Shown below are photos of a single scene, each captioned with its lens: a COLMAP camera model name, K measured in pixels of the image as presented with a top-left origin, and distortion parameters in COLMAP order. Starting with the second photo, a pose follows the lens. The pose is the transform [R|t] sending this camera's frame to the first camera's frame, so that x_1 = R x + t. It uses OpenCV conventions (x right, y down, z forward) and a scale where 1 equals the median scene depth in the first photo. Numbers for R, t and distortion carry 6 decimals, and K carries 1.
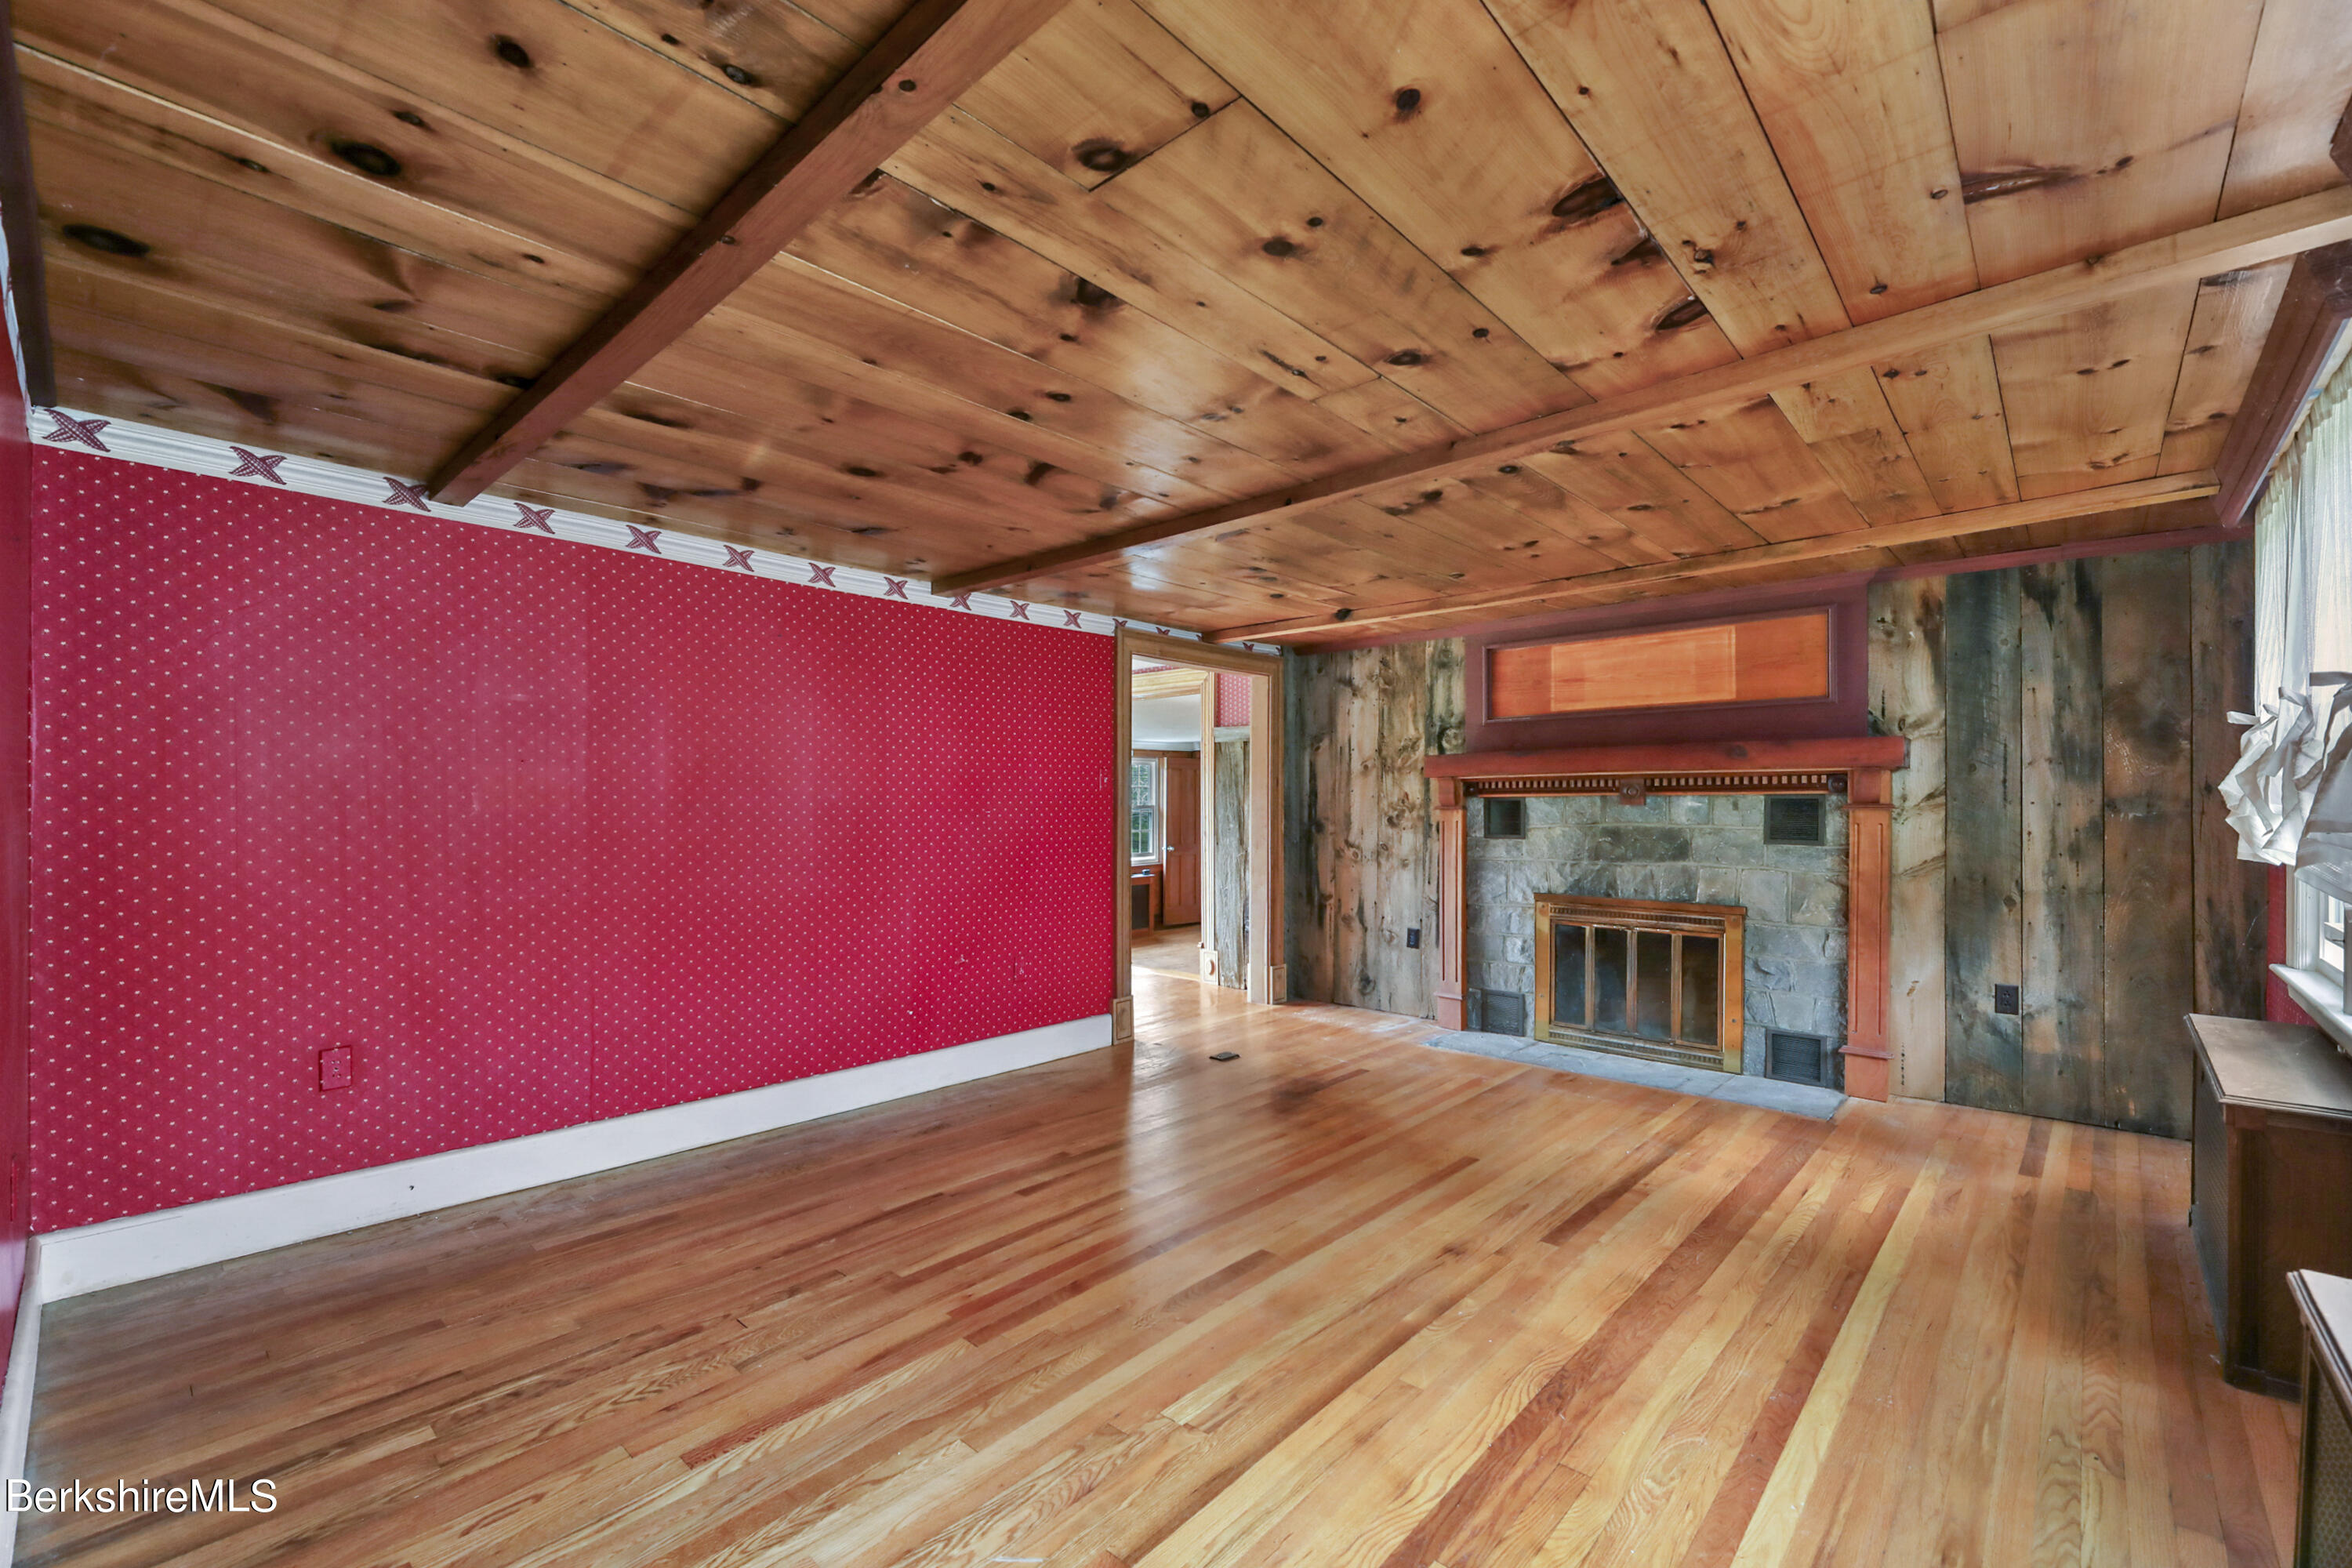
lens RADIAL K [[978.5, 0, 1178.4], [0, 978.5, 807.1], [0, 0, 1]] dist [0.004209, -0.002909]
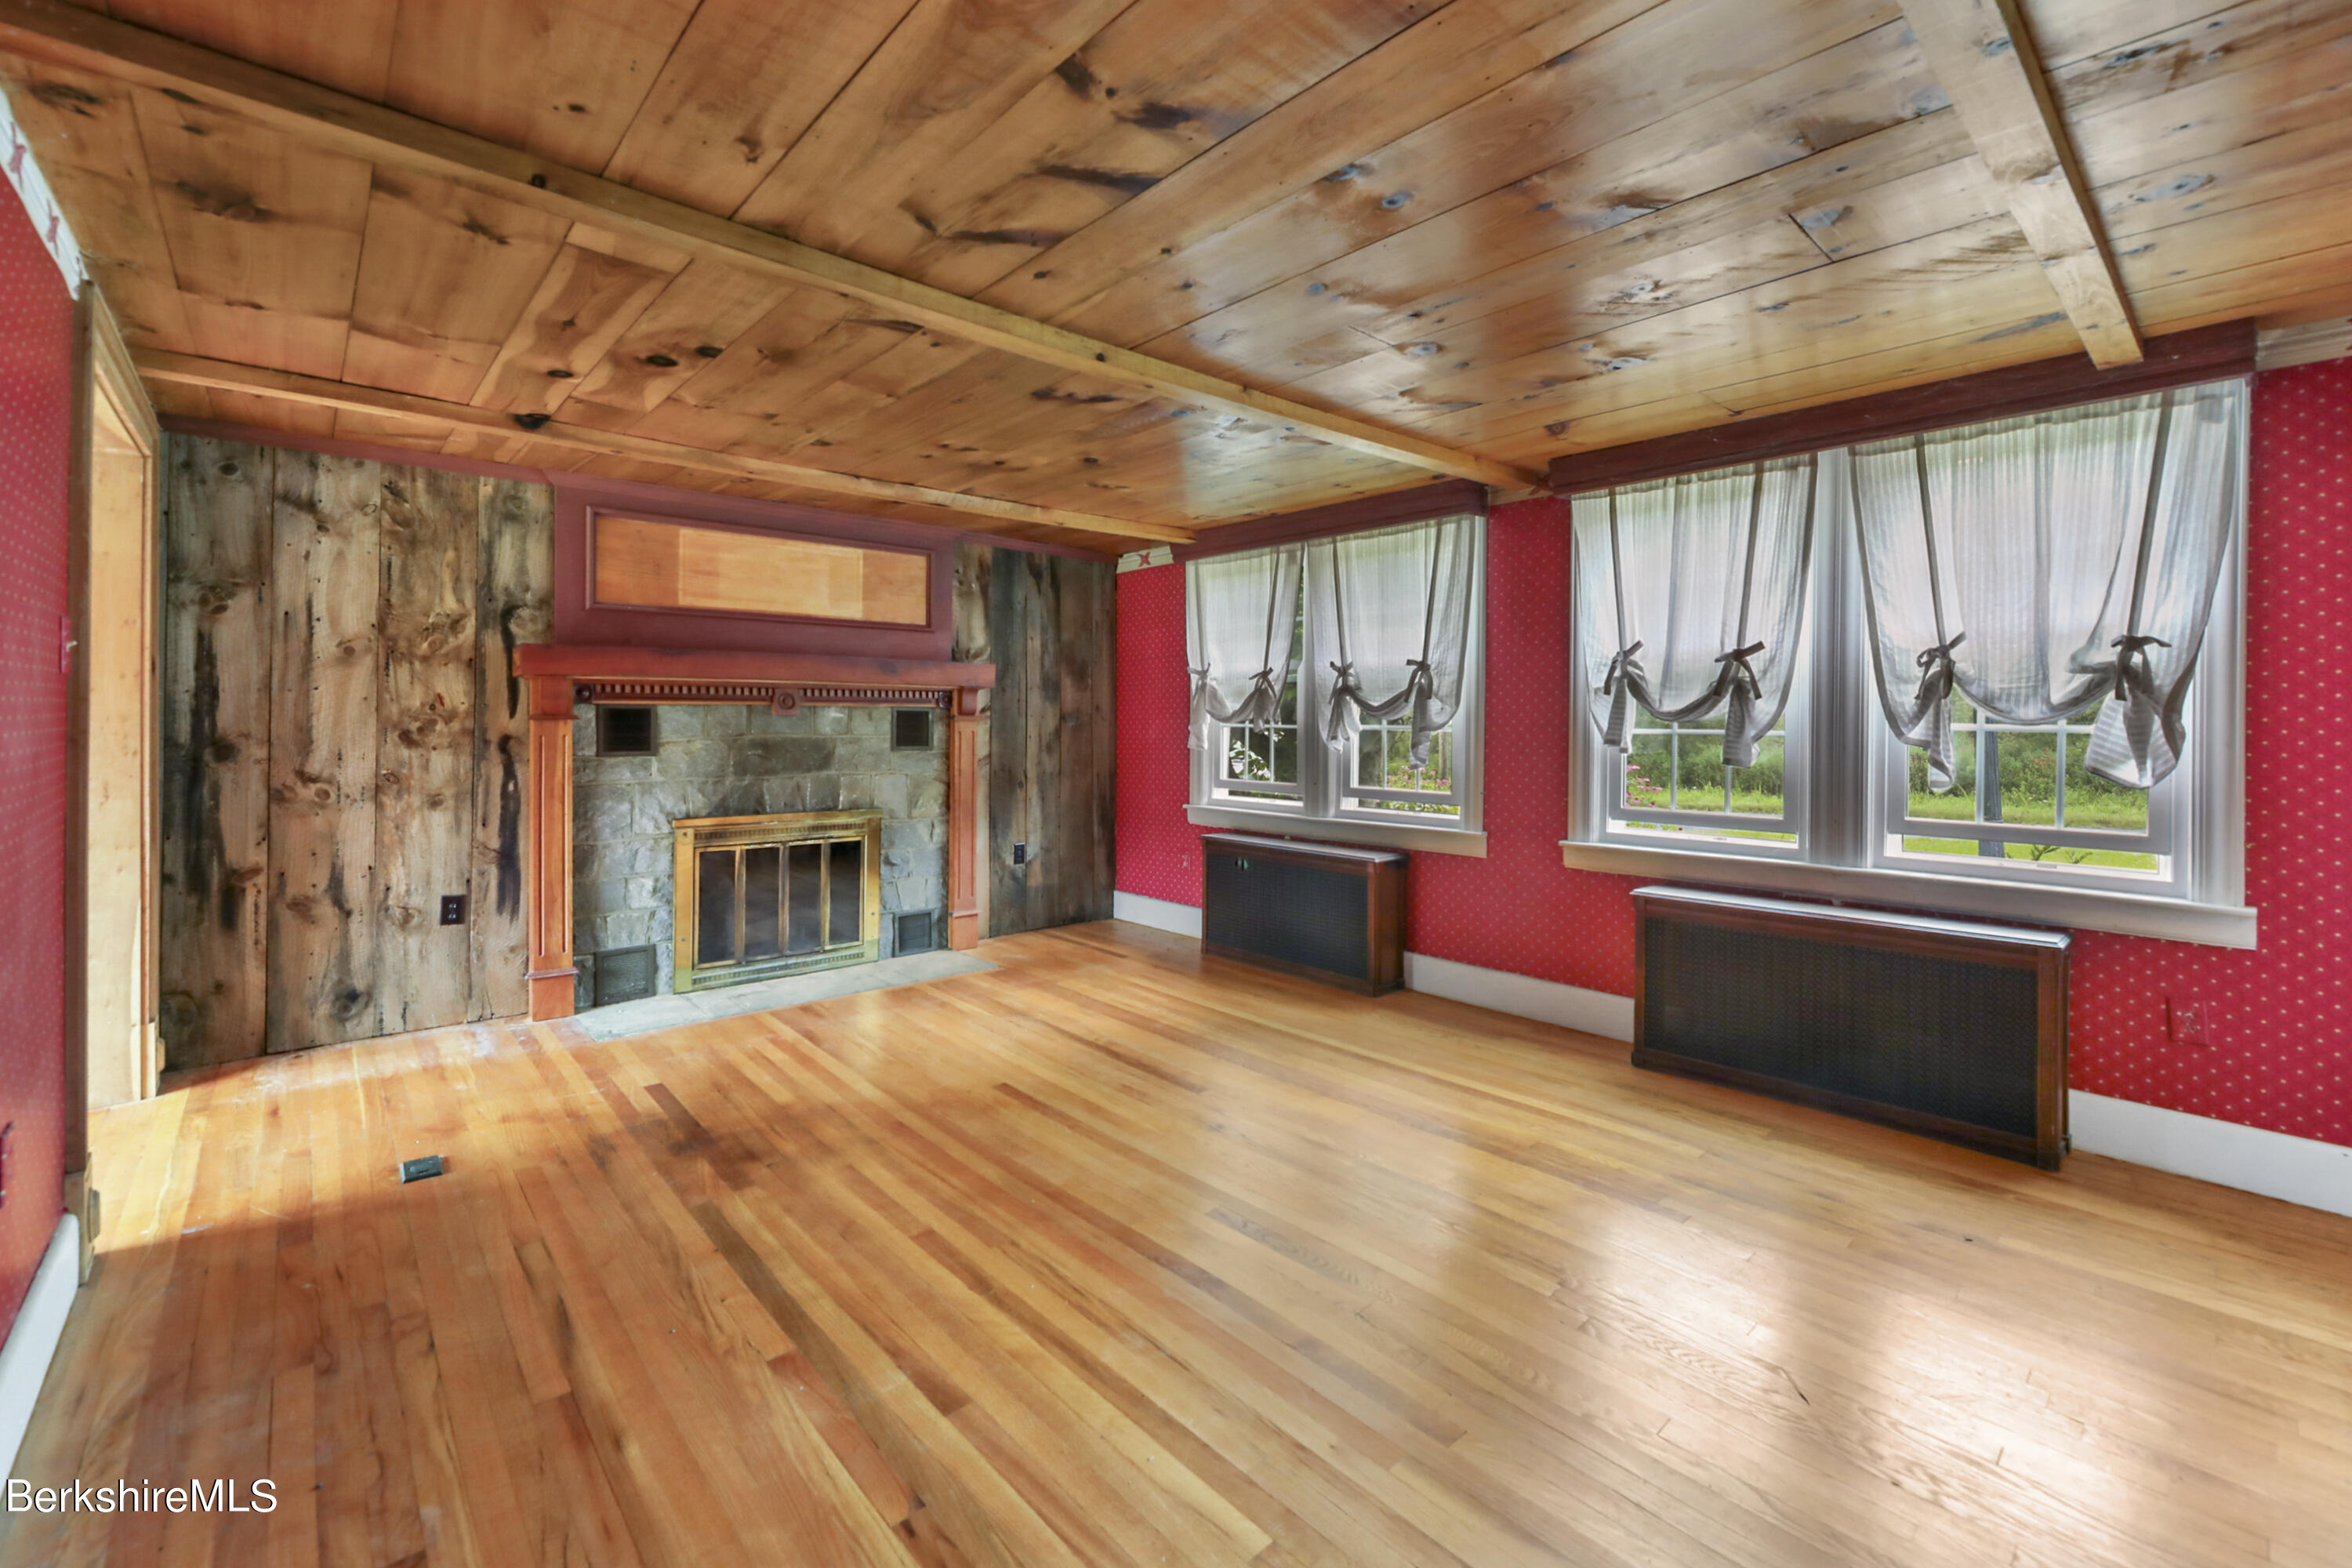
lens RADIAL K [[978.5, 0, 1151.9], [0, 978.5, 726.1], [0, 0, 1]] dist [0.004209, -0.002909]
pose [[0.117946, -0.004950, 0.993008, -0.456284], [-0.004093, 0.999977, 0.005471, 0.001724], [-0.993012, -0.004709, 0.117923, 0.536907]]
